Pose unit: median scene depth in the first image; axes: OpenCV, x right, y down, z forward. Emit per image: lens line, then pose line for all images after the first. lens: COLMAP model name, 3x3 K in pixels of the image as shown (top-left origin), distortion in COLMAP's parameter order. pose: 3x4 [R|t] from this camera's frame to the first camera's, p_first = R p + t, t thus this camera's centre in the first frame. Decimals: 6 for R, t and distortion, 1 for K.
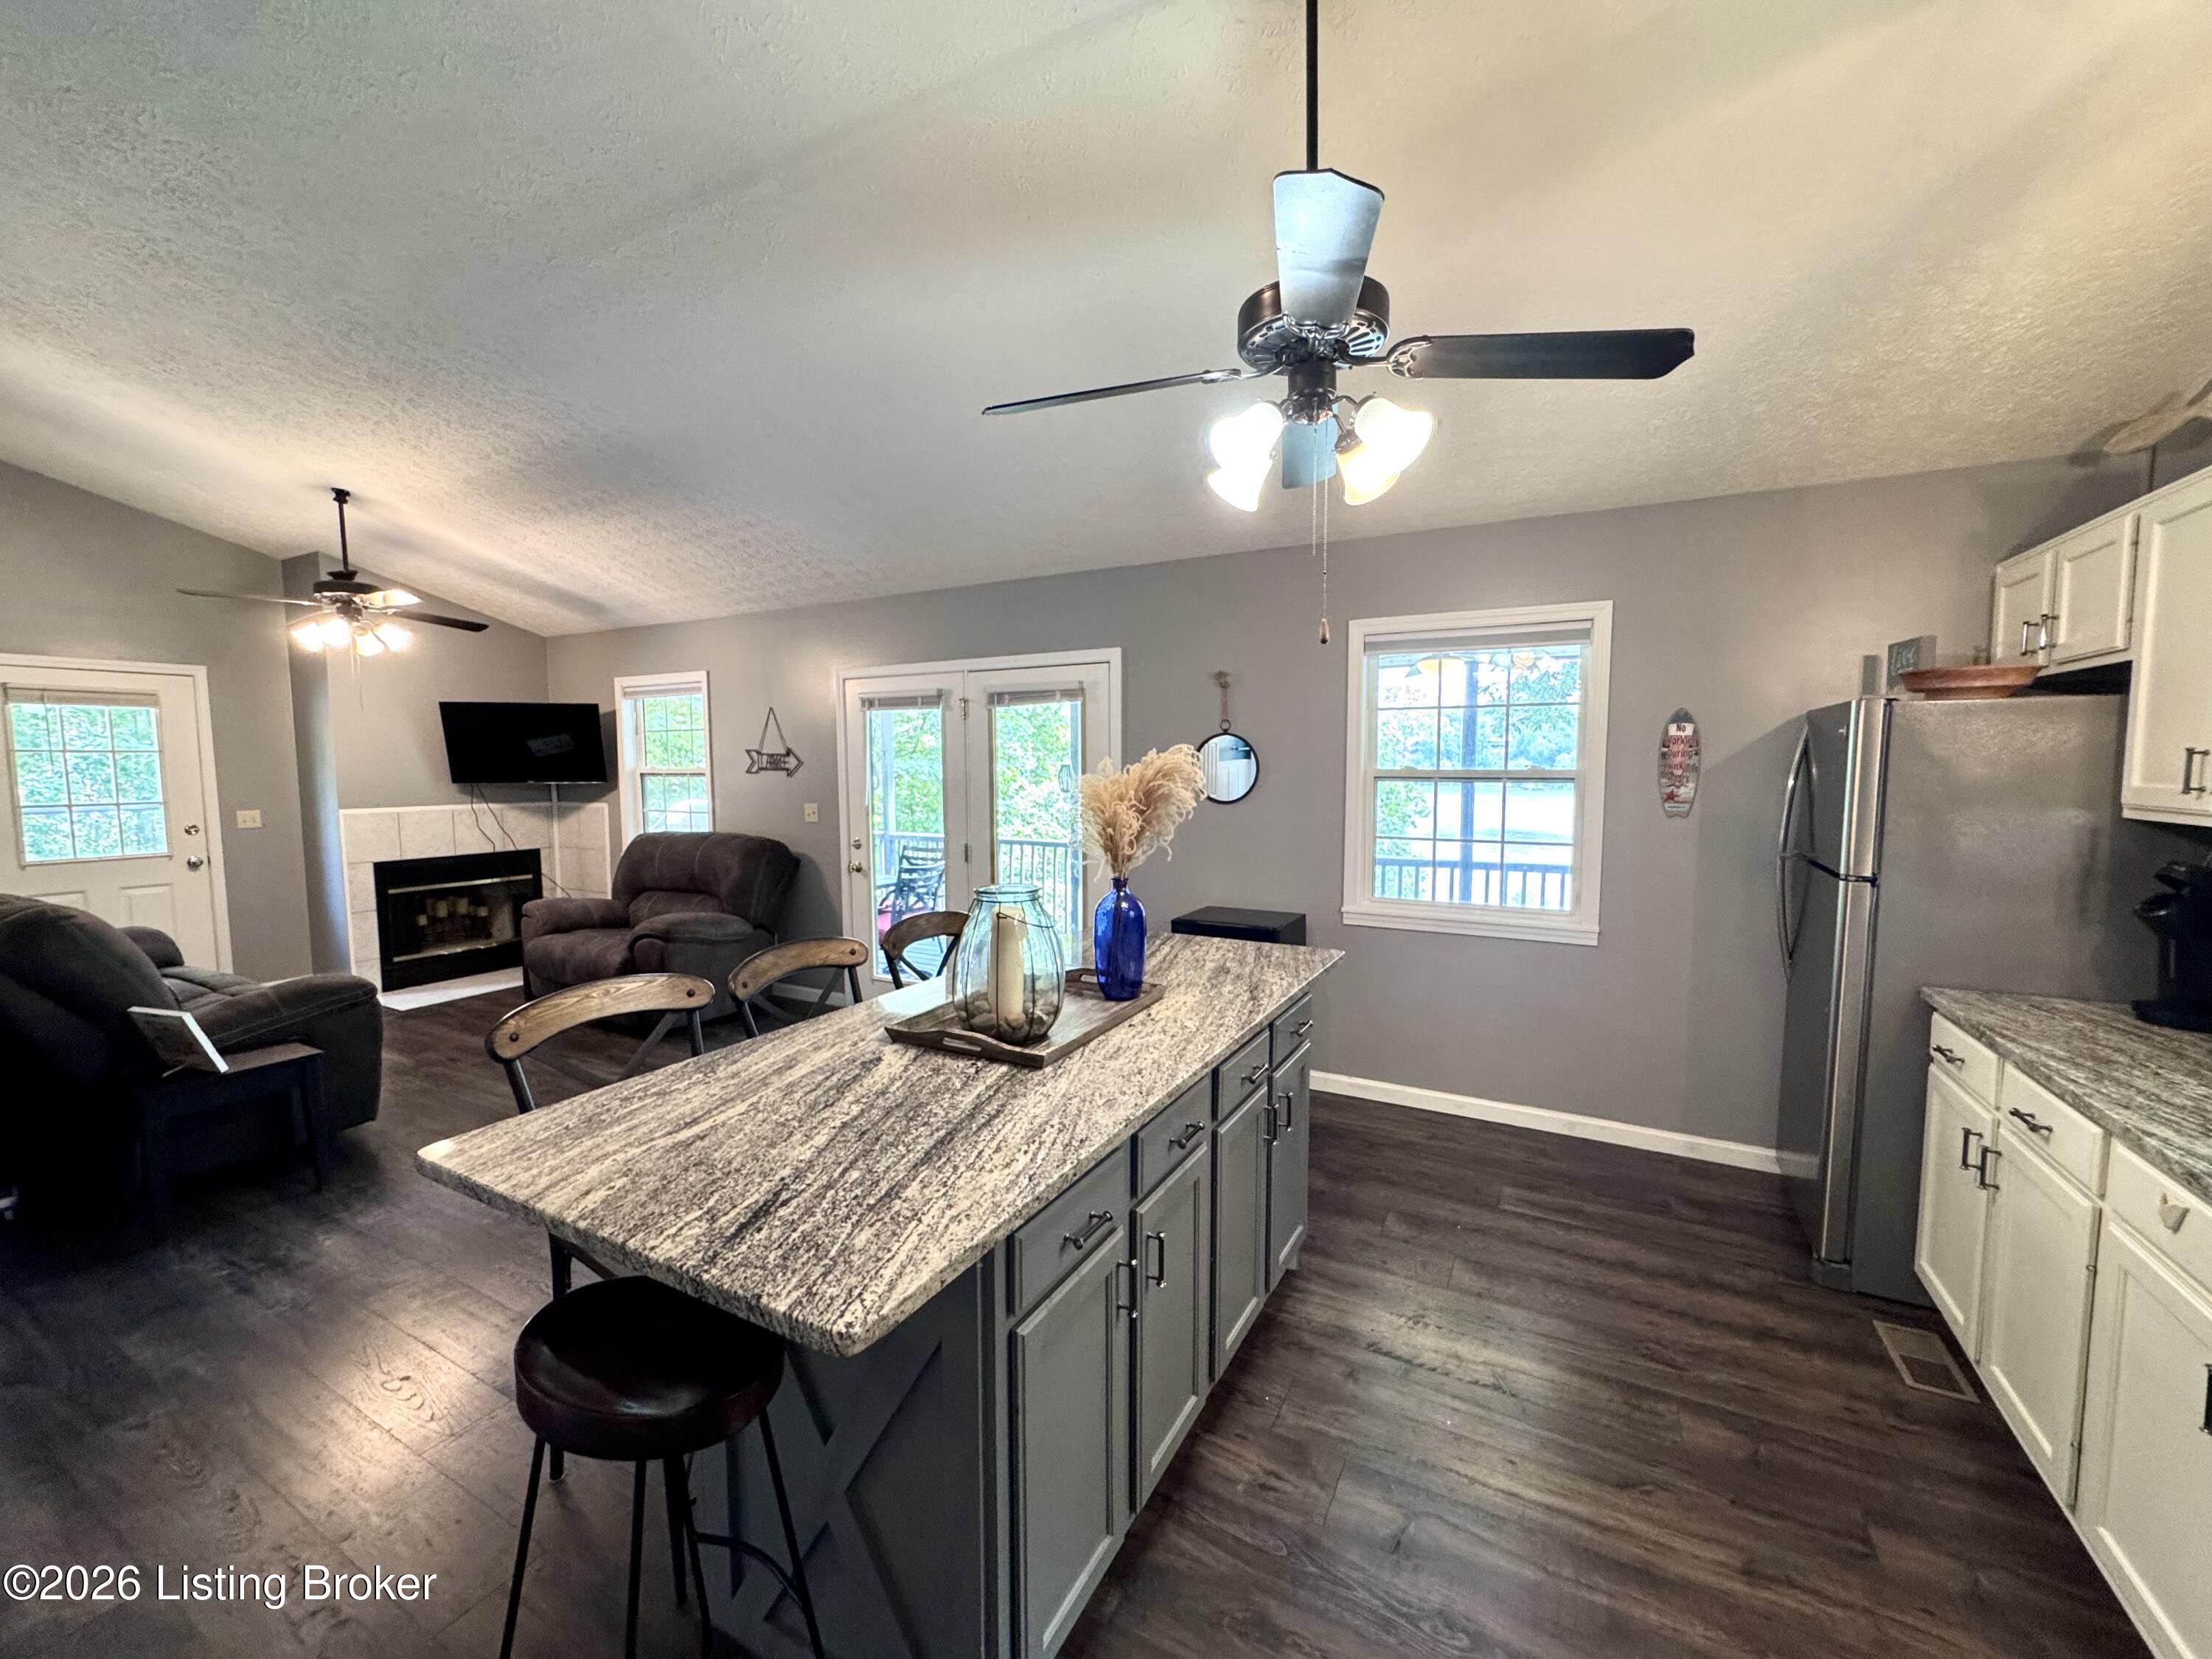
lens RADIAL K [[883.1, 0, 1107.9], [0, 883.1, 830.7], [0, 0, 1]] dist [-0.003656, 0.000365]
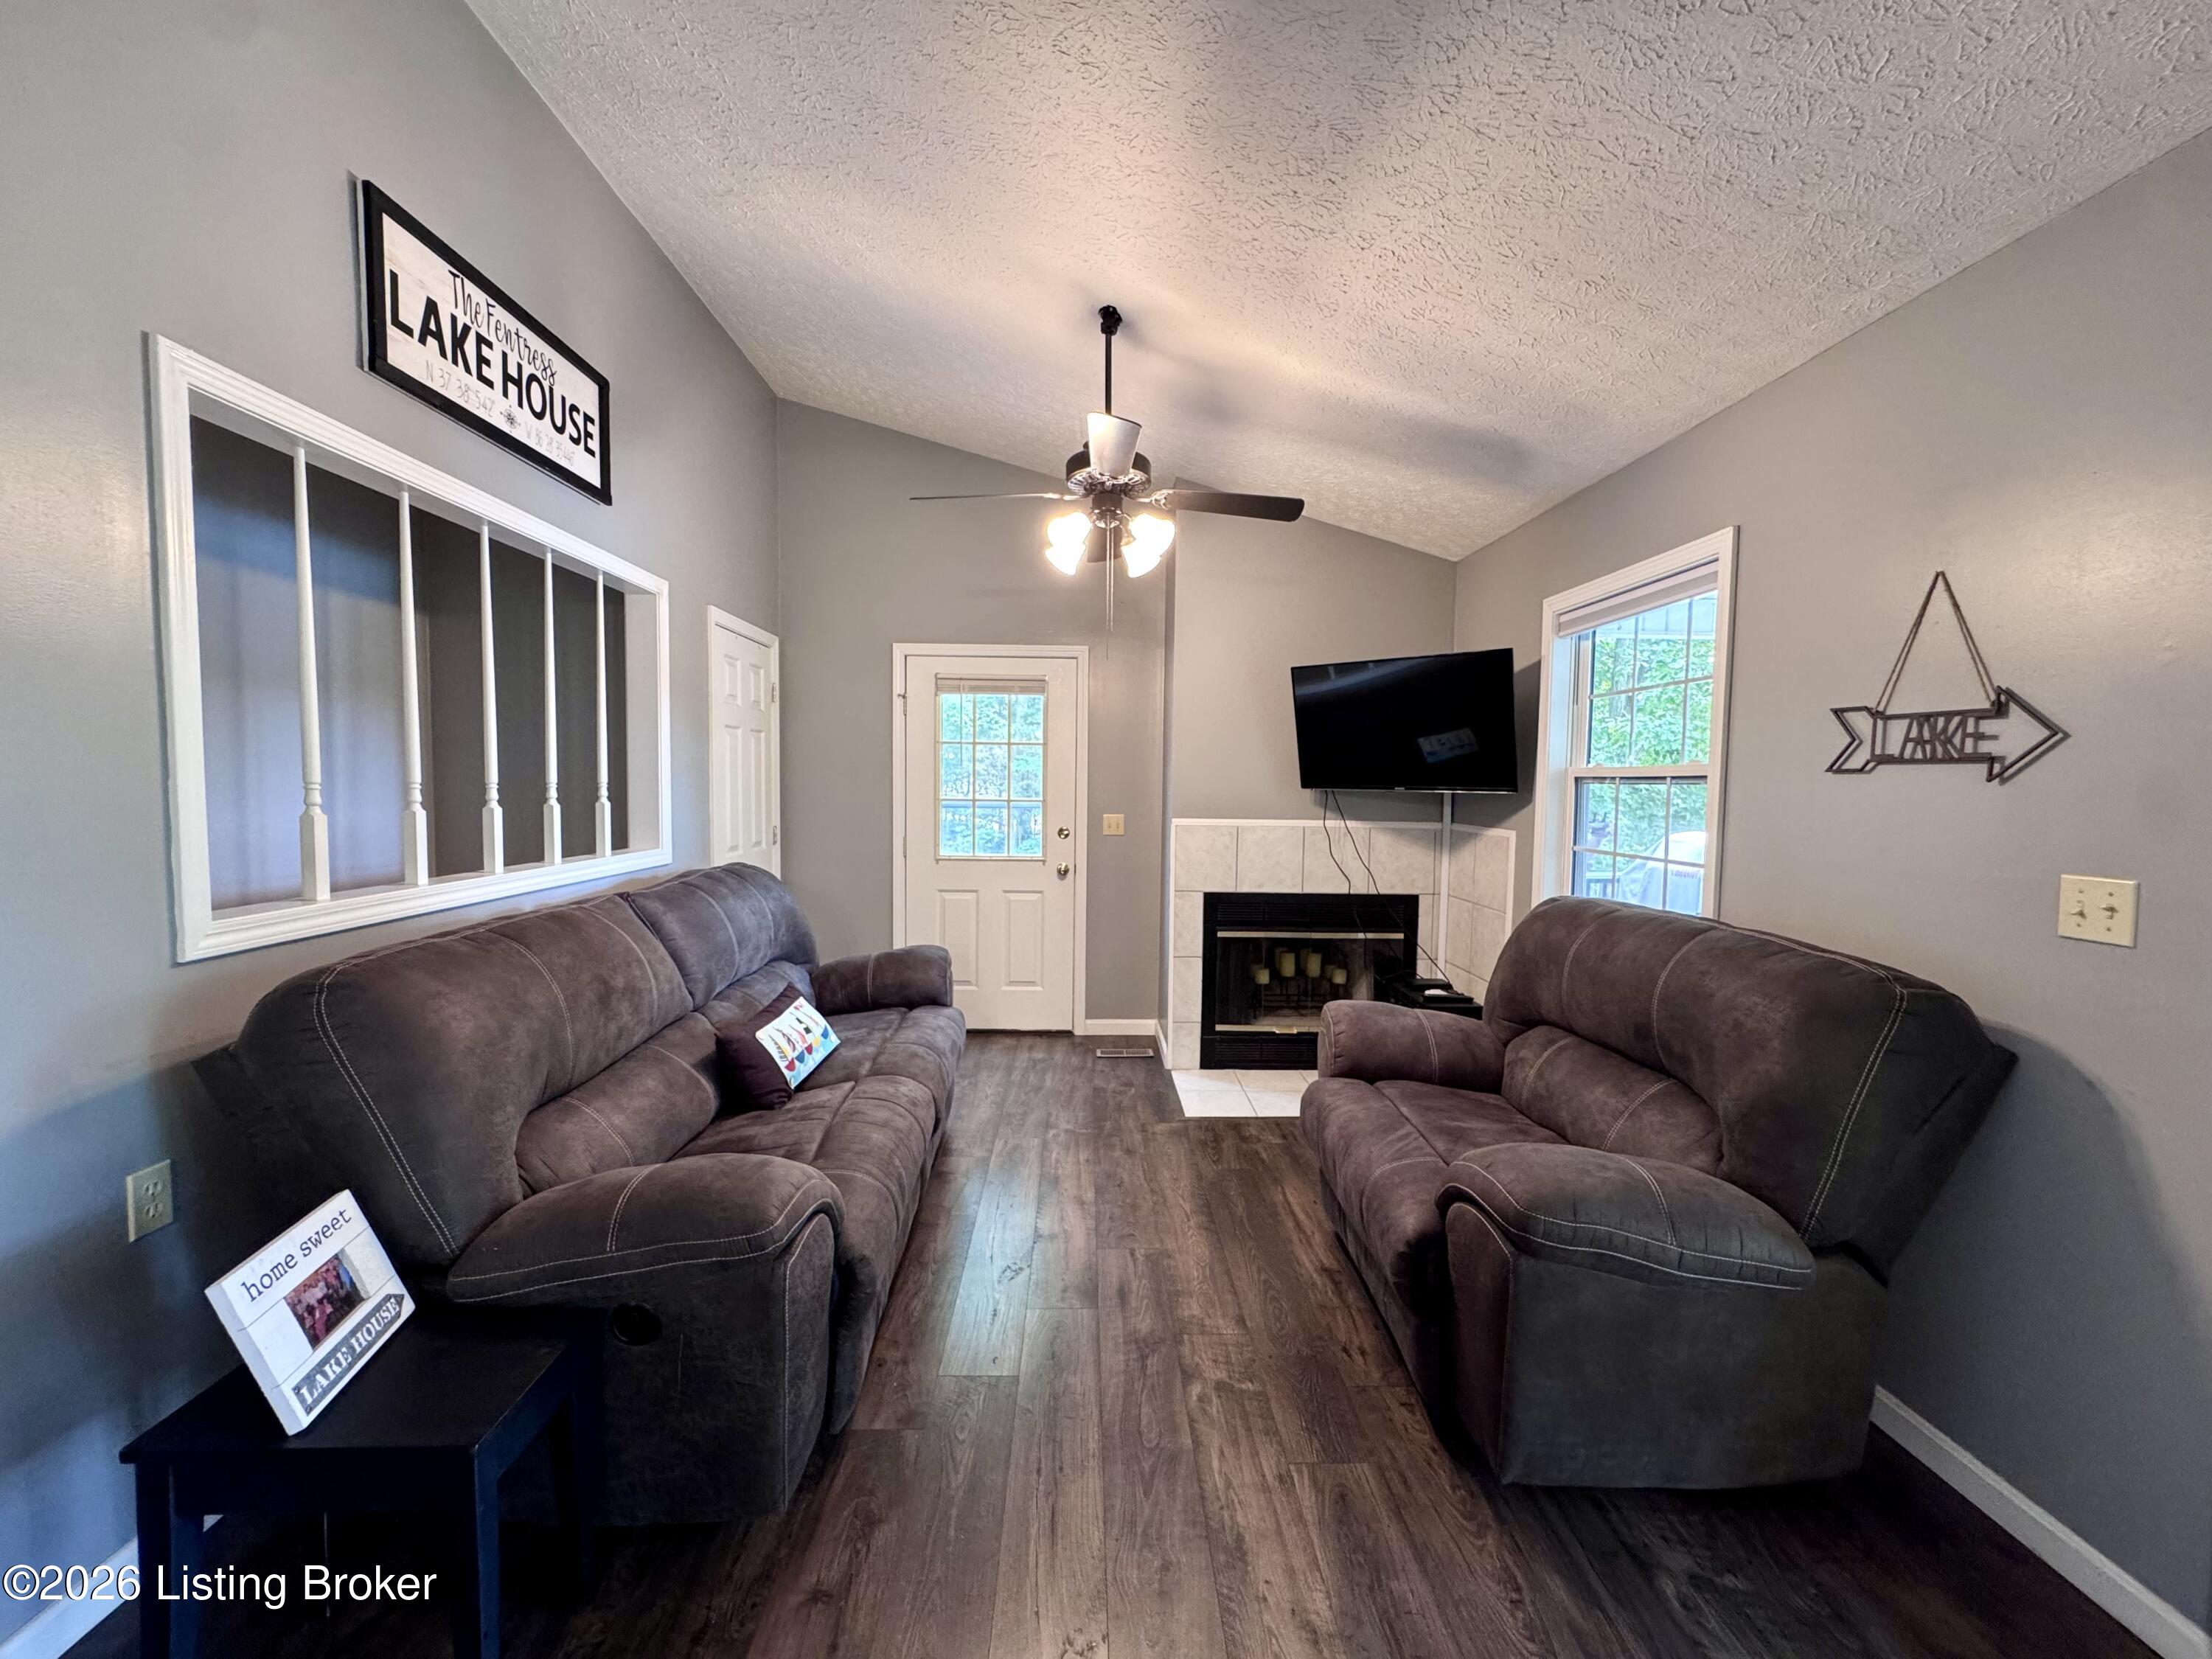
lens RADIAL K [[883.1, 0, 1107.9], [0, 883.1, 830.7], [0, 0, 1]] dist [-0.003656, 0.000365]
pose [[0.503162, 0.059829, -0.862119, -0.319482], [-0.083951, 0.996266, 0.020142, -0.030726], [0.860105, 0.062241, 0.506306, 0.734013]]
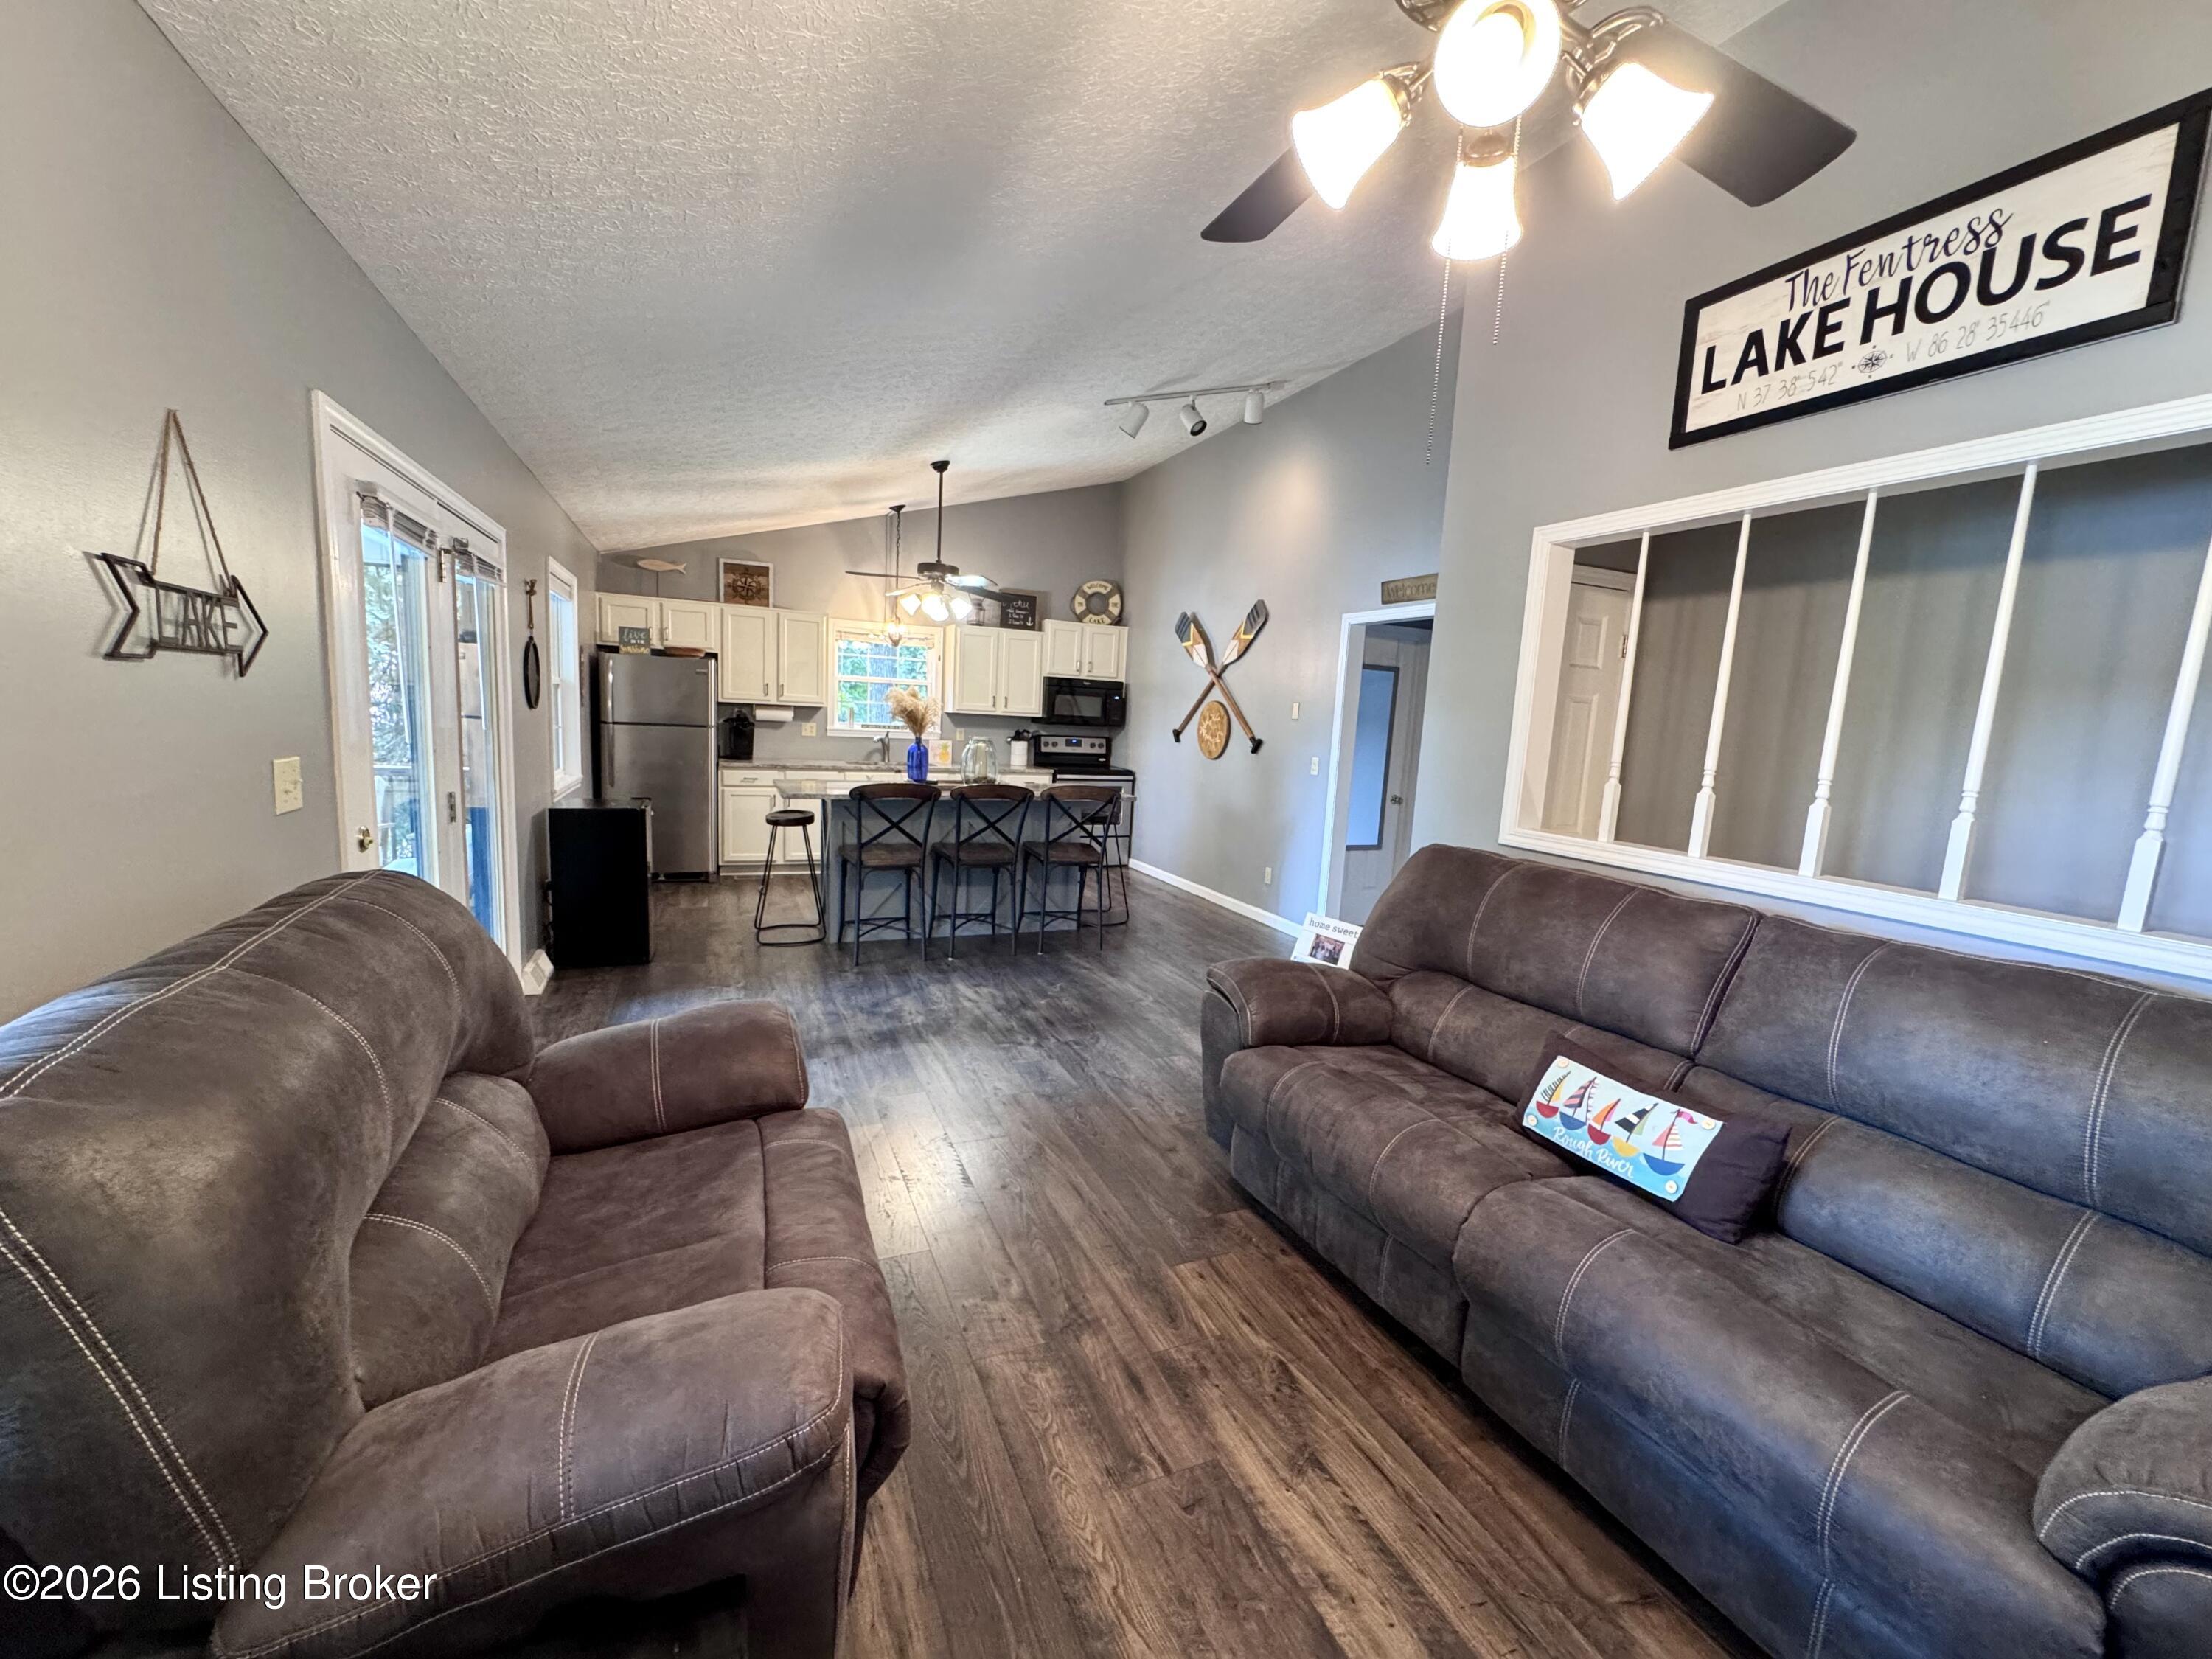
lens RADIAL K [[883.1, 0, 1107.9], [0, 883.1, 830.7], [0, 0, 1]] dist [-0.003656, 0.000365]
pose [[-0.790486, -0.118602, 0.600887, -0.991189], [-0.001516, 0.981448, 0.191722, -0.085774], [-0.612478, 0.150643, -0.776001, 1.344705]]
